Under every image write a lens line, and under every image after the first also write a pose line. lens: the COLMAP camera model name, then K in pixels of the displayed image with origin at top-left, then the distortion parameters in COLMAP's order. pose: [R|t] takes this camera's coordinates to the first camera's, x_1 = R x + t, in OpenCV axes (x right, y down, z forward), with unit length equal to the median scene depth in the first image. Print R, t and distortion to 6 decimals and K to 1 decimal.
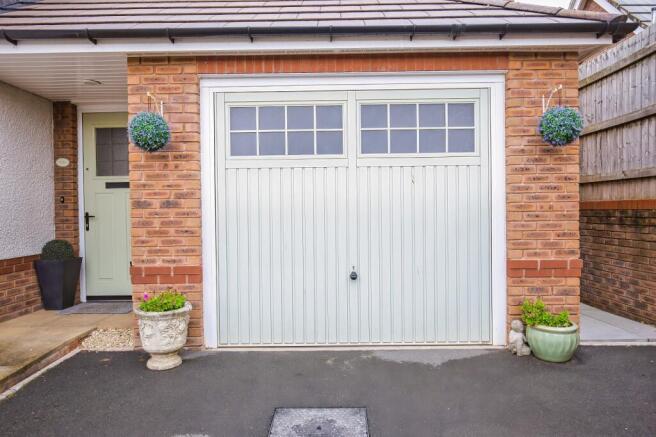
lens RADIAL K [[433.3, 0, 329.1], [0, 433.3, 217.0], [0, 0, 1]] dist [-0.002780, -0.000907]
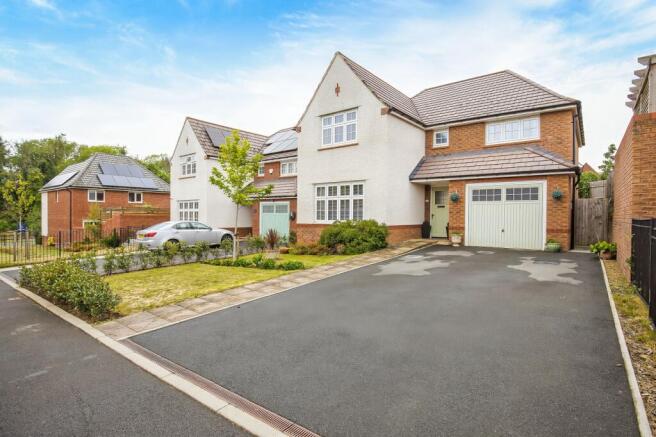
lens RADIAL K [[345.6, 0, 328.3], [0, 345.6, 217.8], [0, 0, 1]] dist [-0.002753, -0.000511]
pose [[0.798169, 0.024123, -0.601950, 0.701851], [-0.028122, 0.999601, 0.002769, 0.052604], [0.601776, 0.014718, 0.798529, -2.603908]]
